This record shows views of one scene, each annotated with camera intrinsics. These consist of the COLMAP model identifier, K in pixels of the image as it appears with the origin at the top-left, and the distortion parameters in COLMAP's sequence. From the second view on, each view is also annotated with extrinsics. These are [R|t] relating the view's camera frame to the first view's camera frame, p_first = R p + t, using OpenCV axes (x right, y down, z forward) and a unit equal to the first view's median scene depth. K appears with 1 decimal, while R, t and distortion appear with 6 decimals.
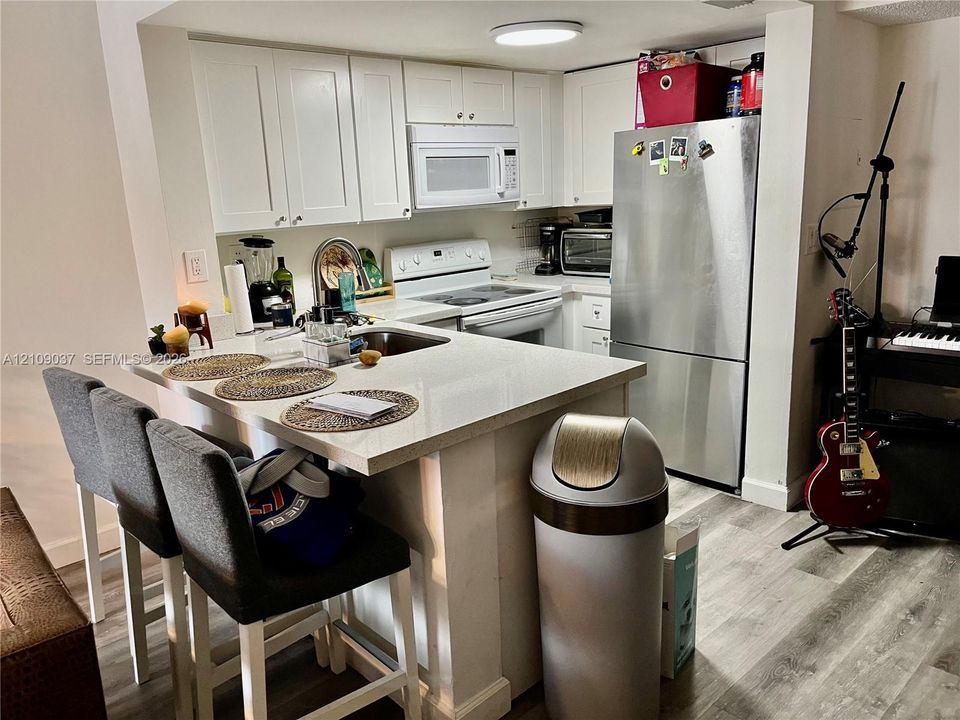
lens RADIAL K [[737.8, 0, 478.0], [0, 737.8, 353.1], [0, 0, 1]] dist [0.083756, -0.117549]
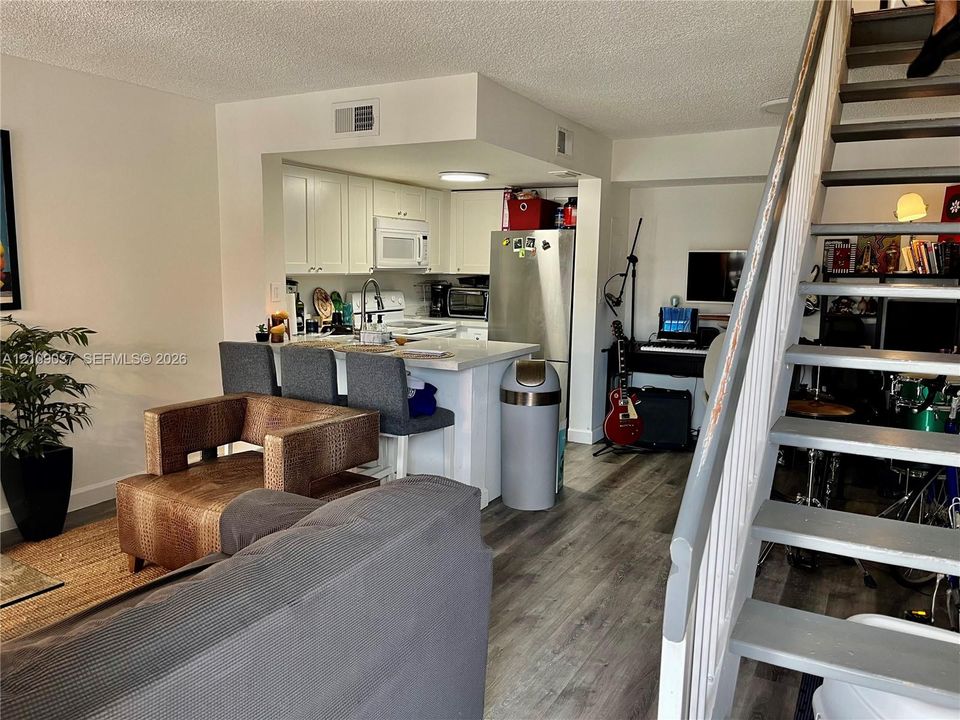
lens RADIAL K [[724.6, 0, 480.0], [0, 724.6, 360.0], [0, 0, 1]] dist [0.079223, -0.110750]
pose [[0.951122, 0.019173, 0.308220, -0.366071], [0.010504, 0.995485, -0.094341, 0.161226], [-0.308637, 0.092967, 0.946626, -0.565773]]
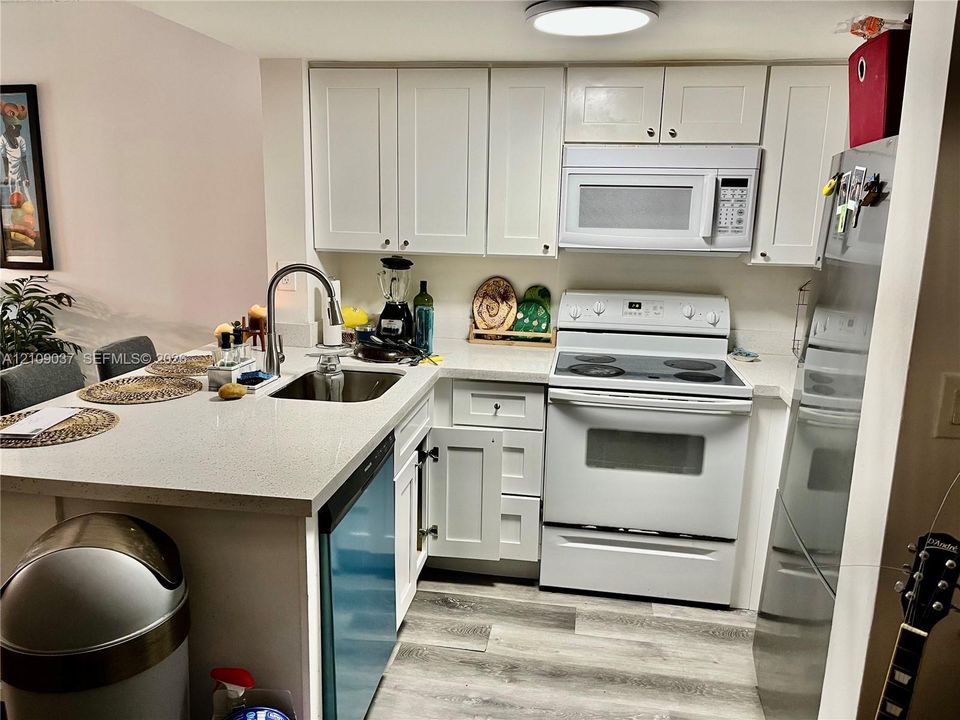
lens RADIAL K [[724.6, 0, 480.0], [0, 724.6, 360.0], [0, 0, 1]] dist [0.079223, -0.110750]
pose [[0.609989, 0.222127, -0.760640, 0.525450], [-0.228104, 0.968498, 0.099901, -0.138896], [0.758869, 0.112567, 0.641441, 0.445954]]
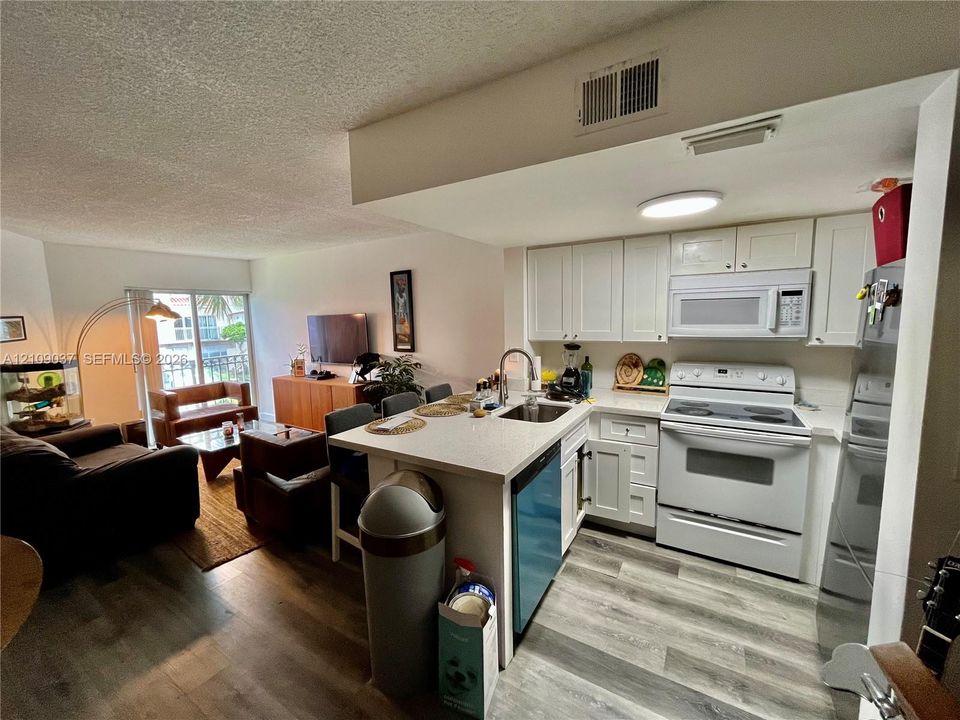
lens RADIAL K [[388.5, 0, 480.6], [0, 388.5, 357.4], [0, 0, 1]] dist [-0.000461, 0.000012]
pose [[0.271603, 0.144083, -0.951563, 0.539239], [-0.209047, 0.973956, 0.087806, -0.152471], [0.939431, 0.175073, 0.294650, 0.481151]]
